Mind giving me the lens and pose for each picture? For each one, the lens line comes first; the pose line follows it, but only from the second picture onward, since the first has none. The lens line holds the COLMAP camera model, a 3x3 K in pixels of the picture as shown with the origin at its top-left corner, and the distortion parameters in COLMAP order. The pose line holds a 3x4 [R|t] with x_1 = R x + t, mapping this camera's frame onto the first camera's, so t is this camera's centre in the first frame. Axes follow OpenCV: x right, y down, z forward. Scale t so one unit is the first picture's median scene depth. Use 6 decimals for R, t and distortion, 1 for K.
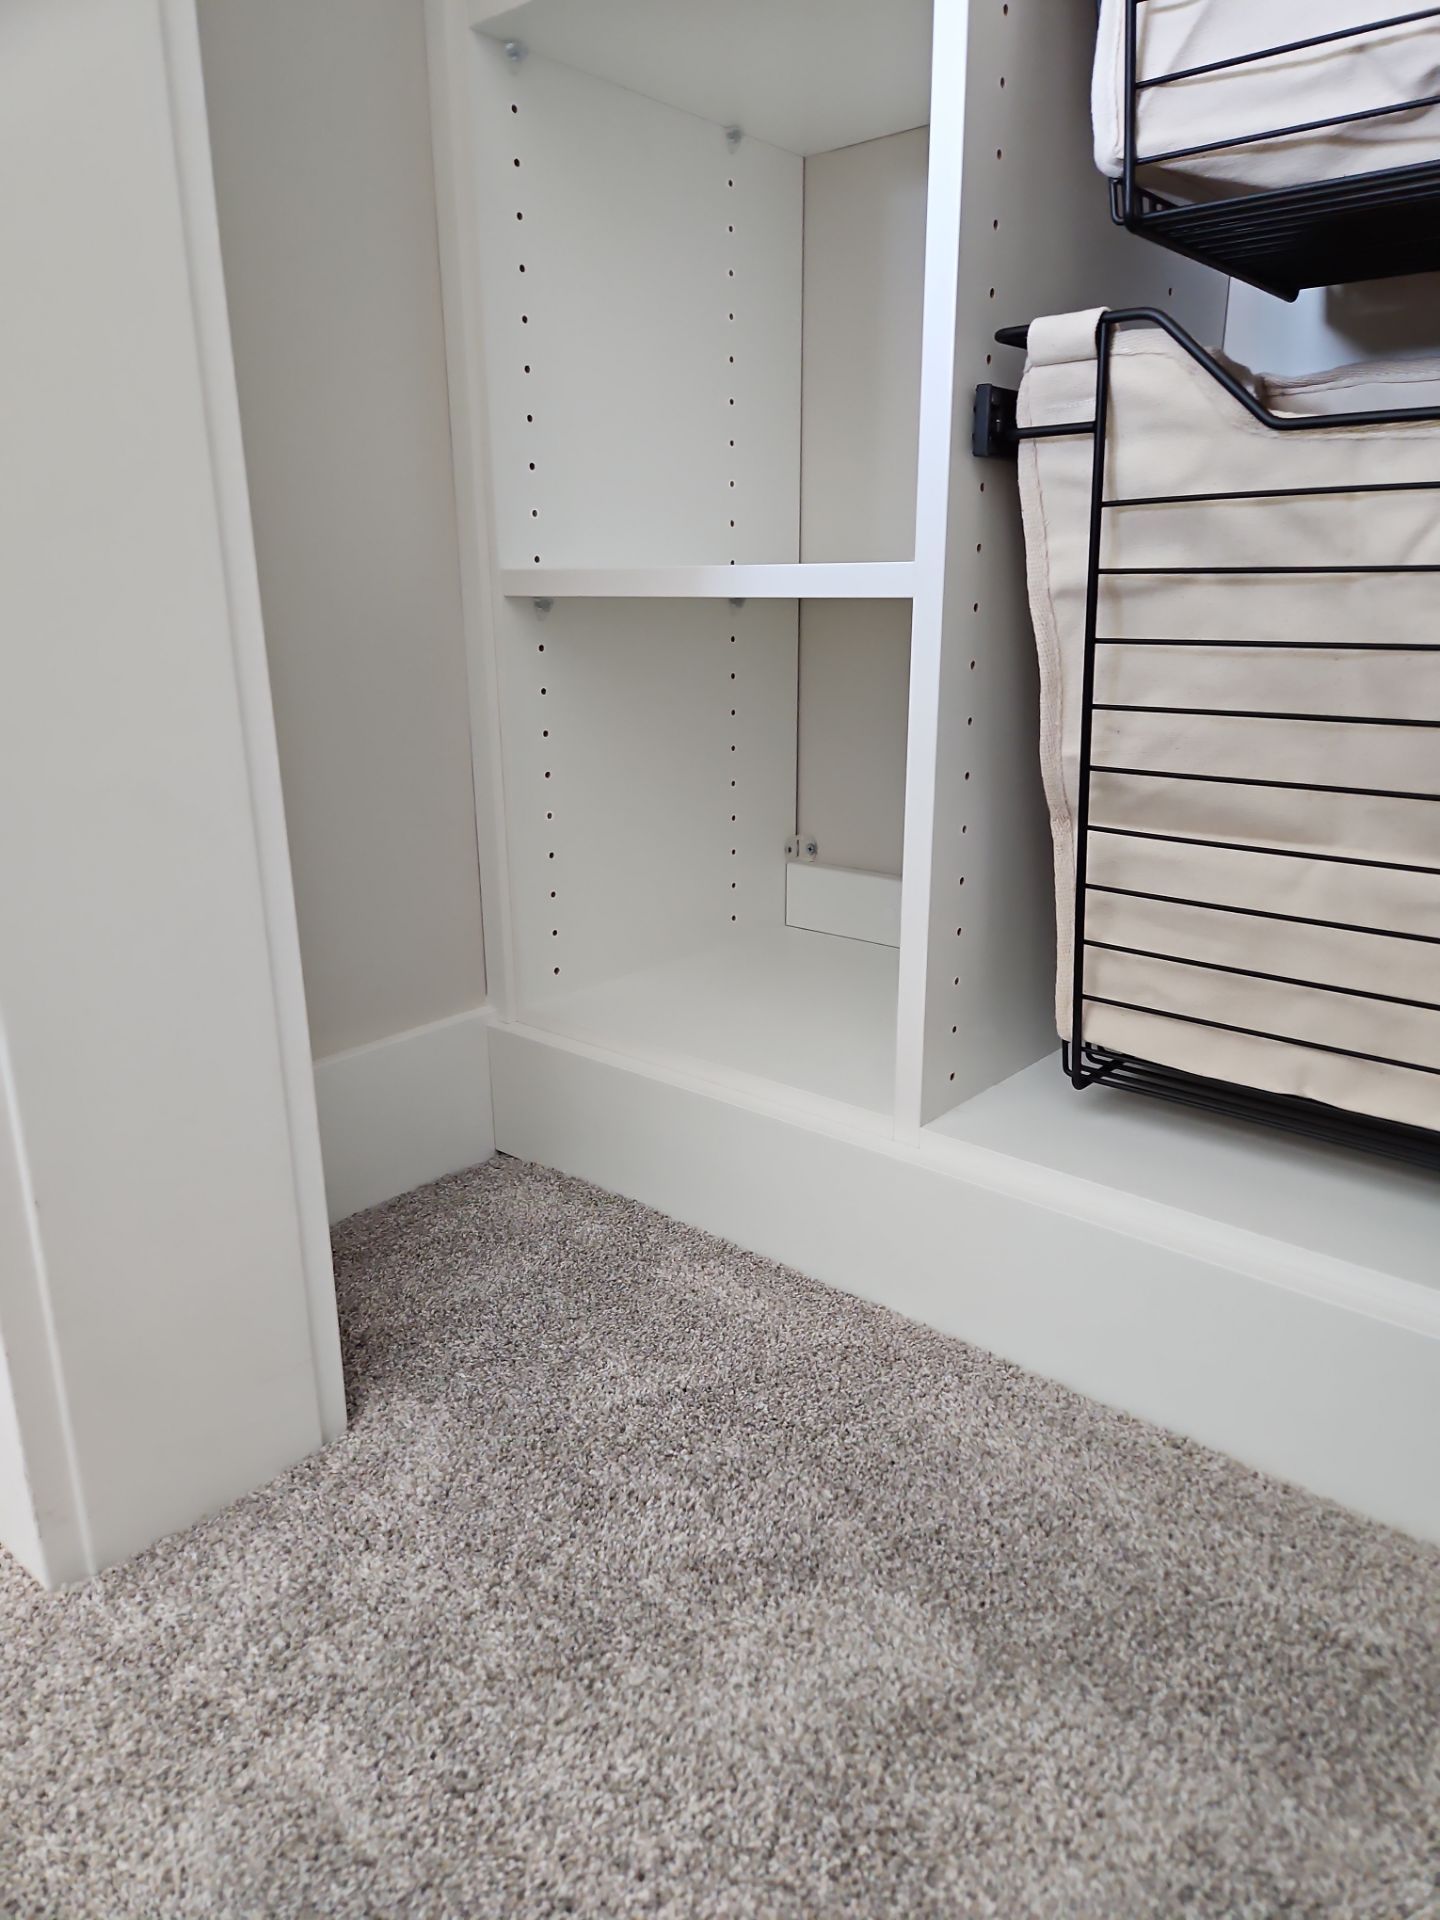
lens RADIAL K [[1302.2, 0, 735.8], [0, 1302.2, 961.4], [0, 0, 1]] dist [0.044950, -0.002674]
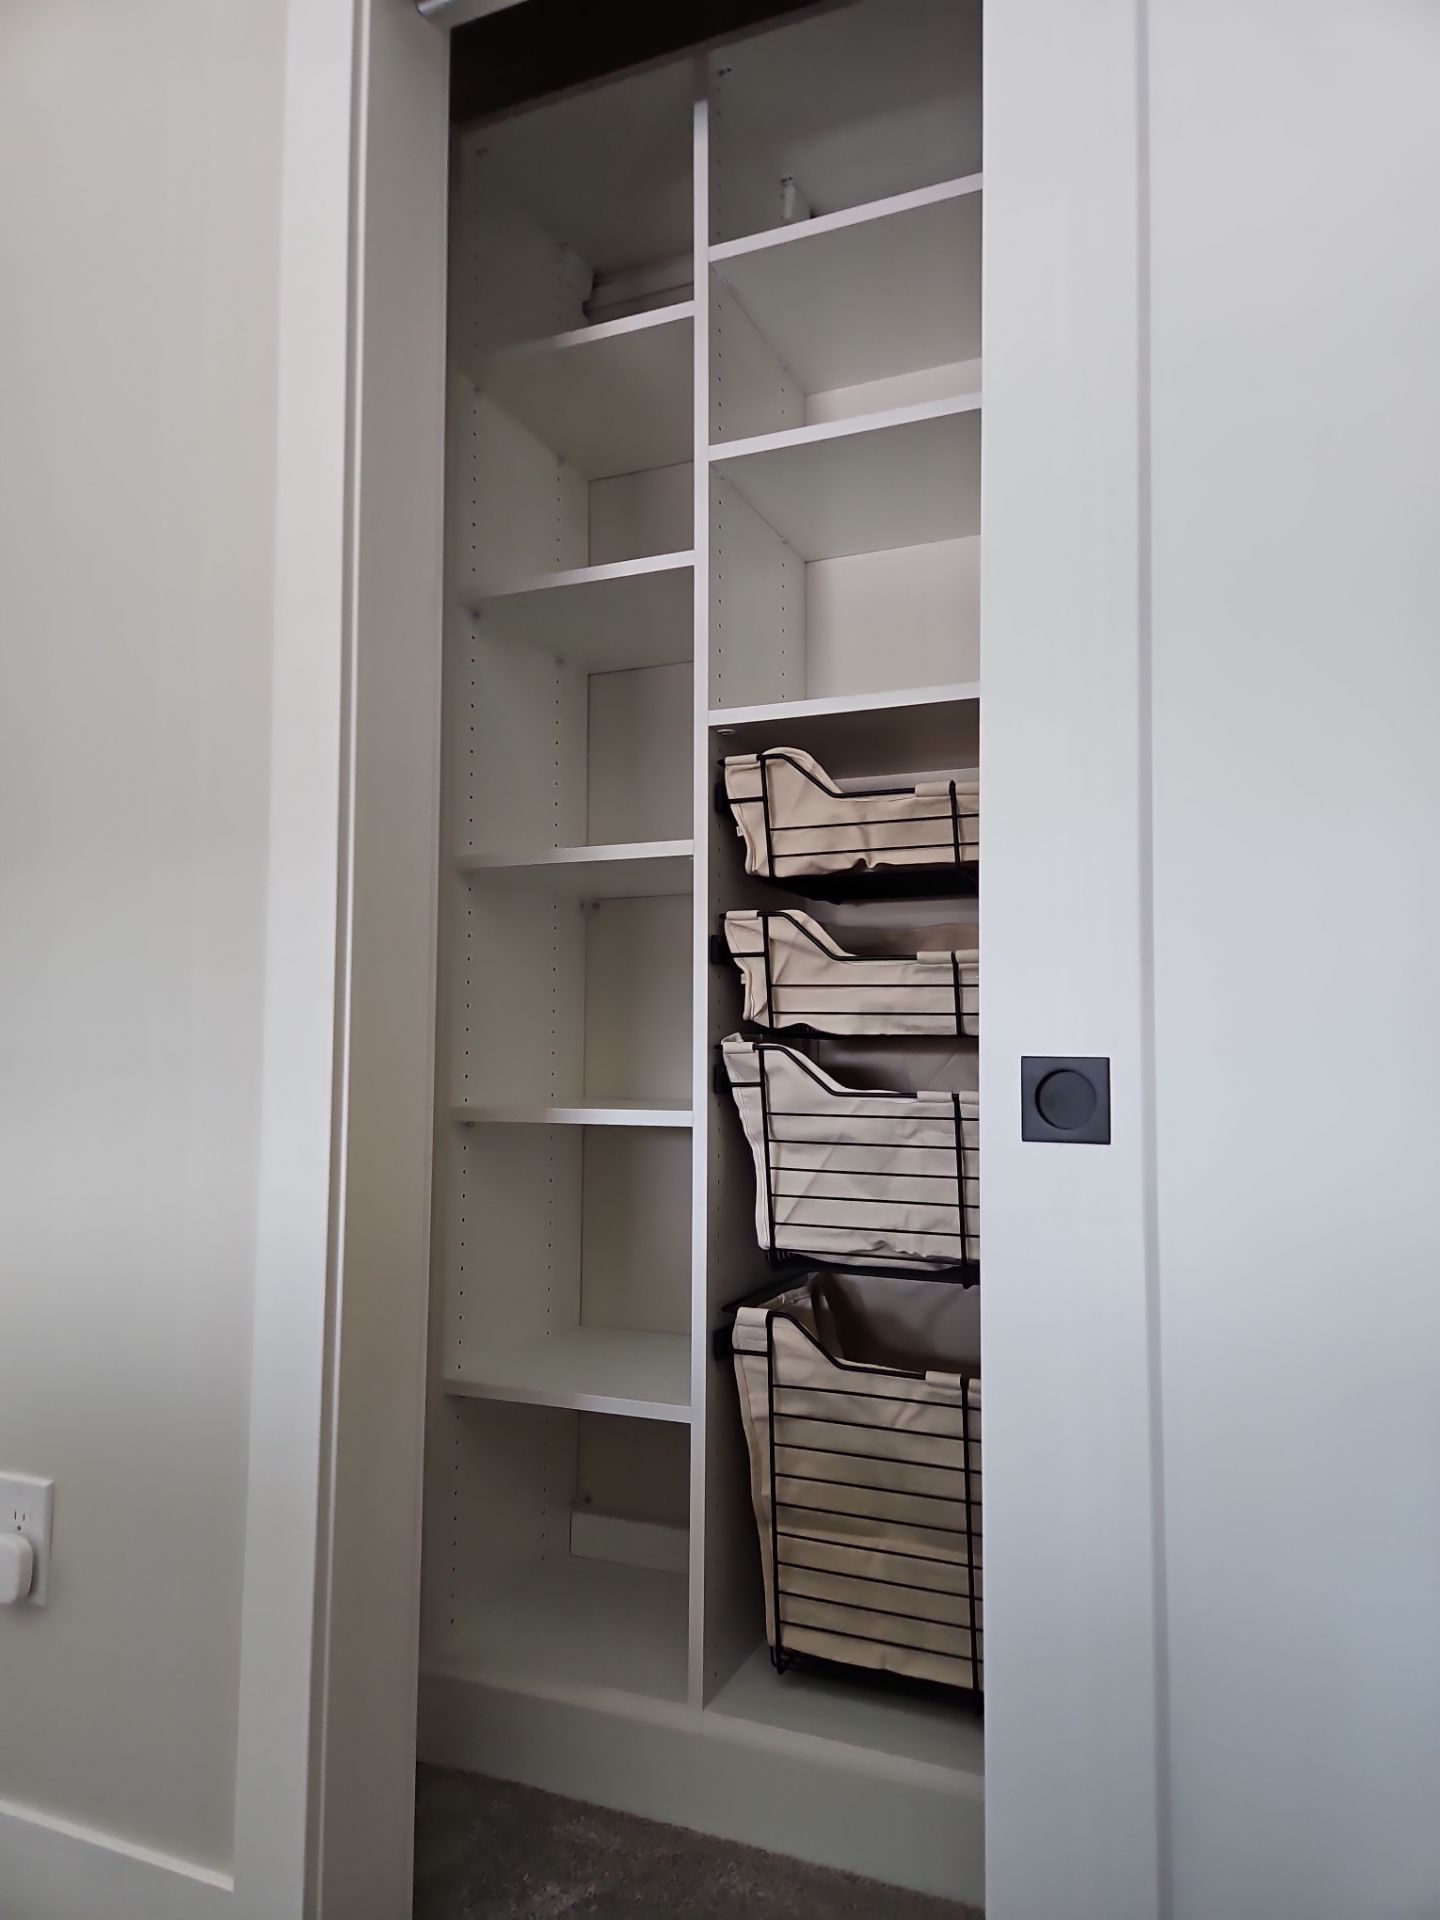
lens RADIAL K [[1302.2, 0, 735.8], [0, 1302.2, 961.4], [0, 0, 1]] dist [0.044950, -0.002674]
pose [[0.958561, 0.030112, 0.283293, -0.413524], [0.073152, 0.935041, -0.346910, -0.233327], [-0.275337, 0.353258, 0.894091, -1.173477]]
